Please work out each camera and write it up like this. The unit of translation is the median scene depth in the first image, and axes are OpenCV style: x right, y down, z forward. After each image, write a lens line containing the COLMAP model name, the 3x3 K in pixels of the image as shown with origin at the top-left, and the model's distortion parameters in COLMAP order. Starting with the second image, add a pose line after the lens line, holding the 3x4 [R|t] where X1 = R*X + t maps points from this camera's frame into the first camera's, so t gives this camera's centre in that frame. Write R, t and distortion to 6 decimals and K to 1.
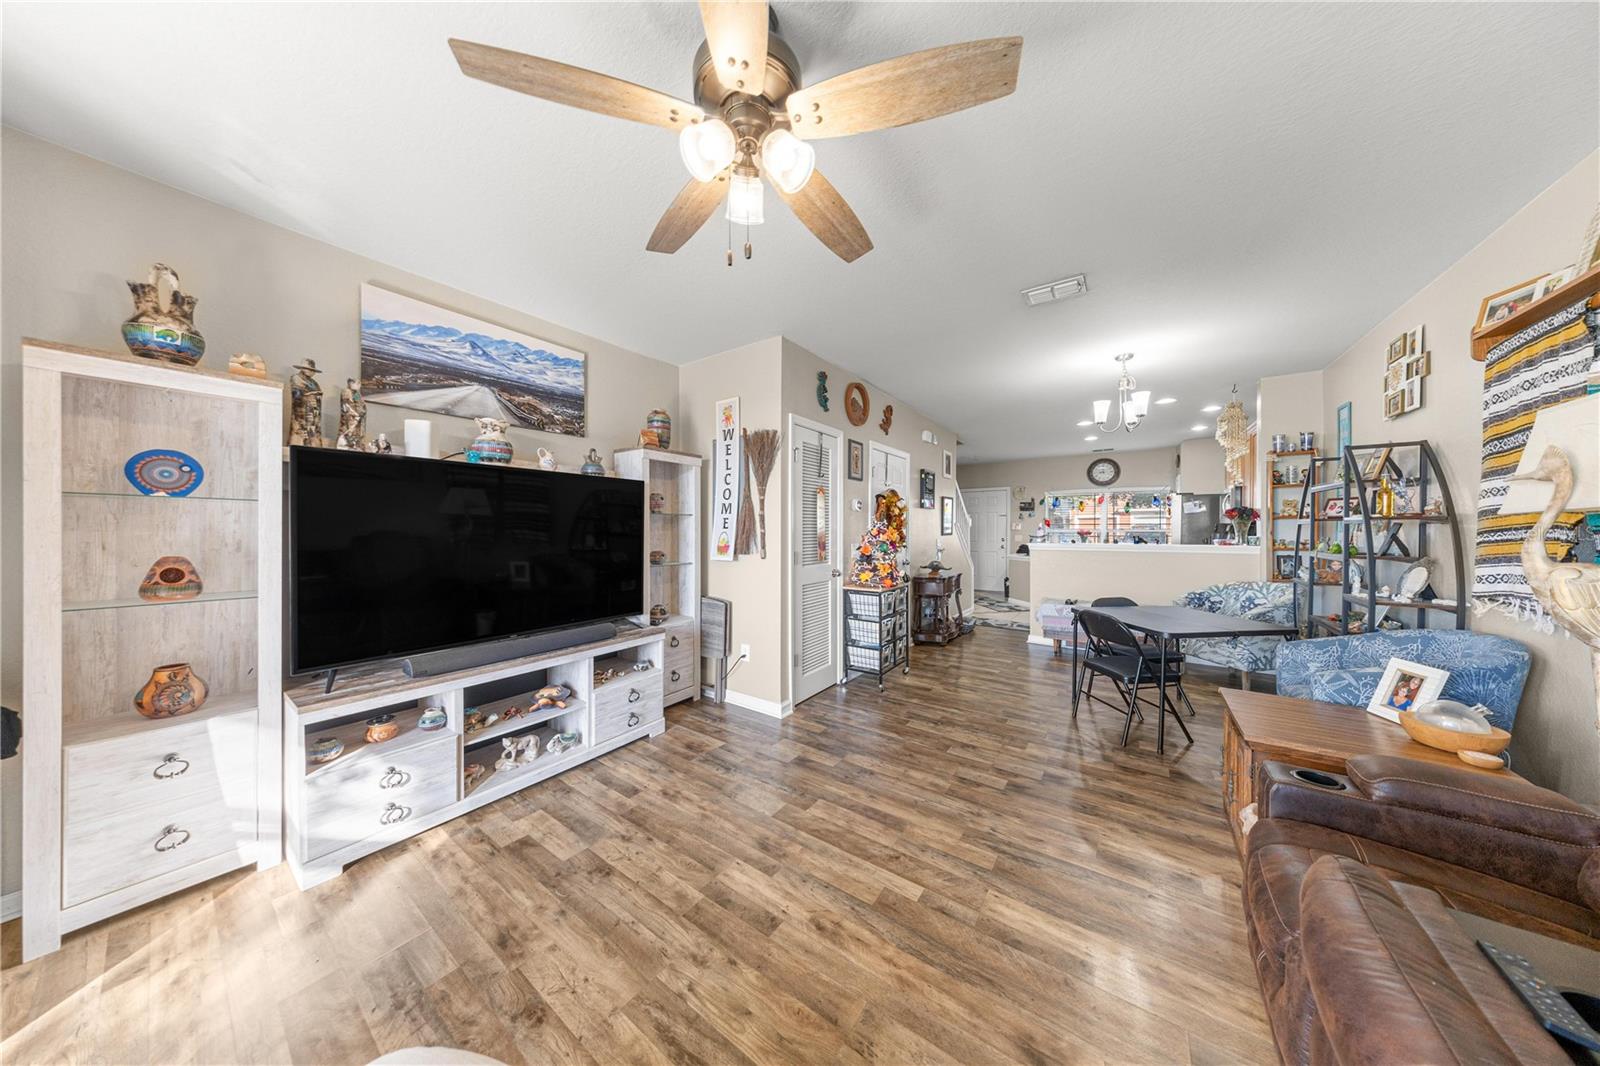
lens RADIAL K [[468.1, 0, 800.4], [0, 468.1, 533.3], [0, 0, 1]] dist [0.001919, -0.000244]
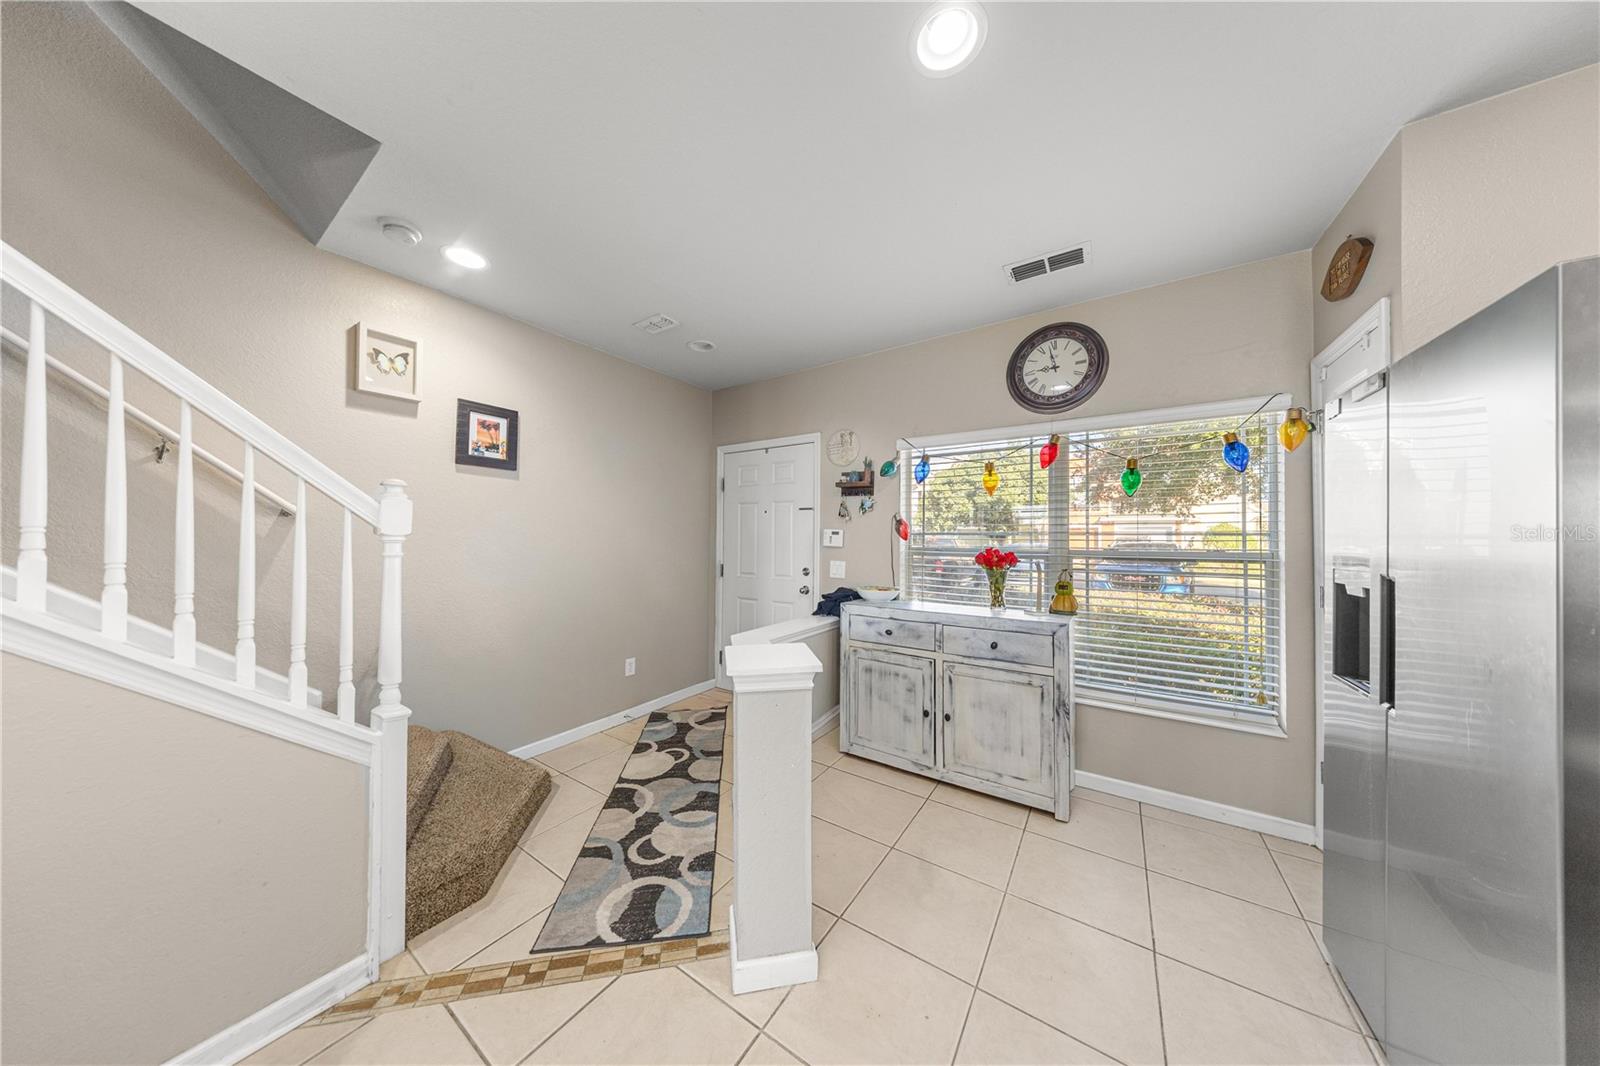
lens RADIAL K [[468.1, 0, 799.7], [0, 468.1, 533.7], [0, 0, 1]] dist [0.001919, -0.000244]
pose [[0.999492, -0.001239, 0.031848, 0.426917], [0.001617, 0.999929, -0.011844, -0.013414], [-0.031831, 0.011890, 0.999423, 0.634502]]
